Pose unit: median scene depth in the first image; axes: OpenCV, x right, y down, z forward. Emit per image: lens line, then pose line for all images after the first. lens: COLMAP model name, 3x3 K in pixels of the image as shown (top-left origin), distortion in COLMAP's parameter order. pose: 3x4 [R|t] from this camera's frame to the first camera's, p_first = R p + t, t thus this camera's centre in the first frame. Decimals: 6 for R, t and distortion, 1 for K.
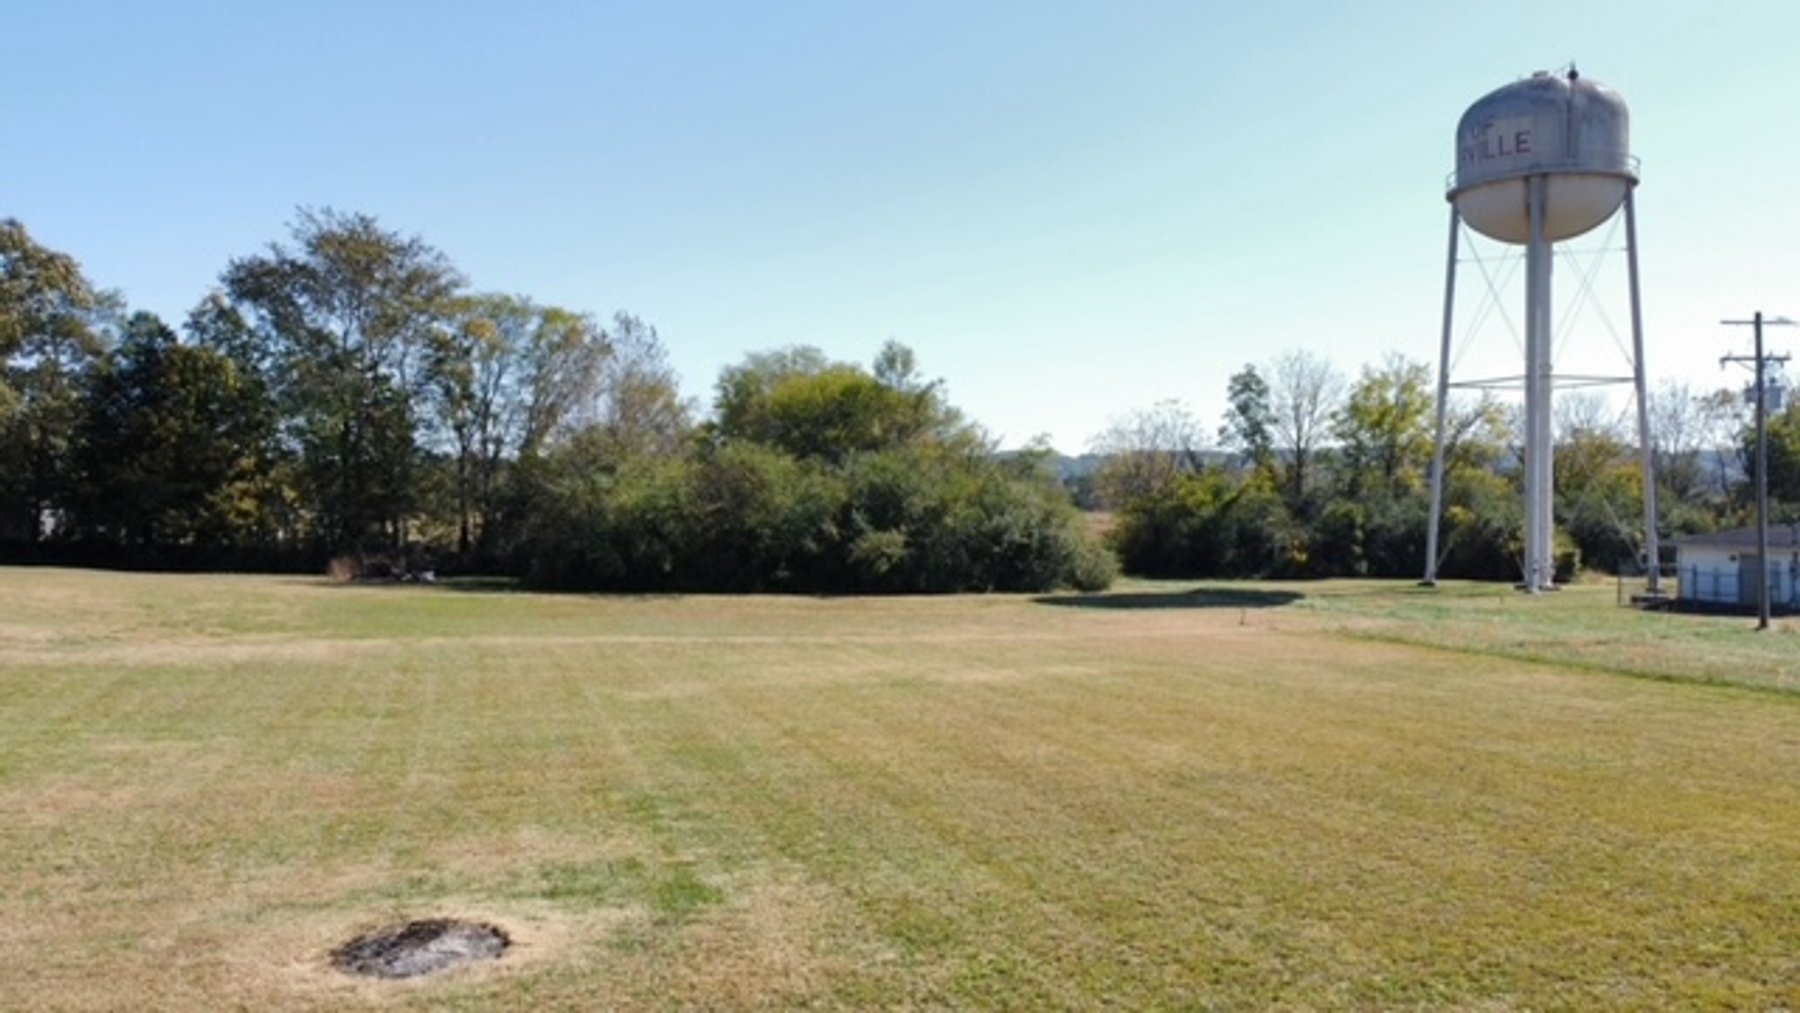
lens RADIAL K [[1353.4, 0, 907.4], [0, 1353.4, 516.7], [0, 0, 1]] dist [0.010939, -0.018898]
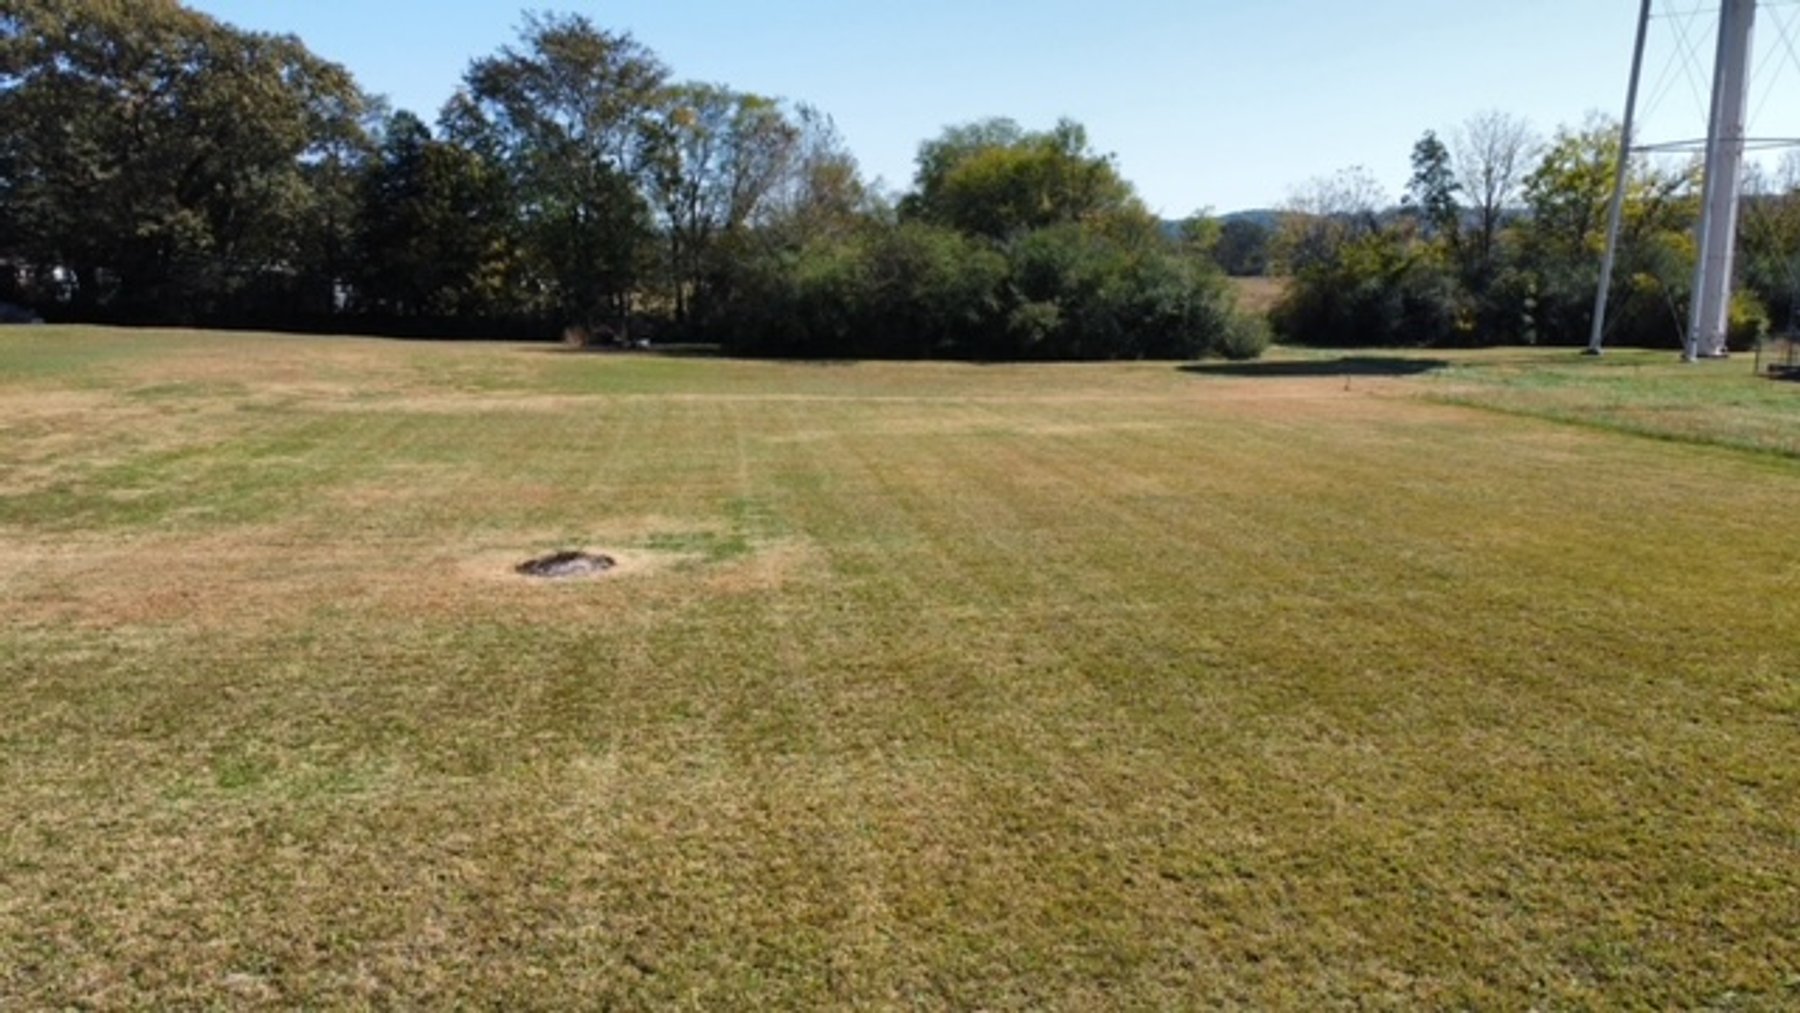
lens RADIAL K [[1353.4, 0, 907.8], [0, 1353.4, 509.8], [0, 0, 1]] dist [0.010939, -0.018898]
pose [[0.985335, 0.022396, -0.169157, 0.059836], [0.006054, 0.986136, 0.165829, -0.005878], [0.170525, -0.164422, 0.971538, -0.097838]]
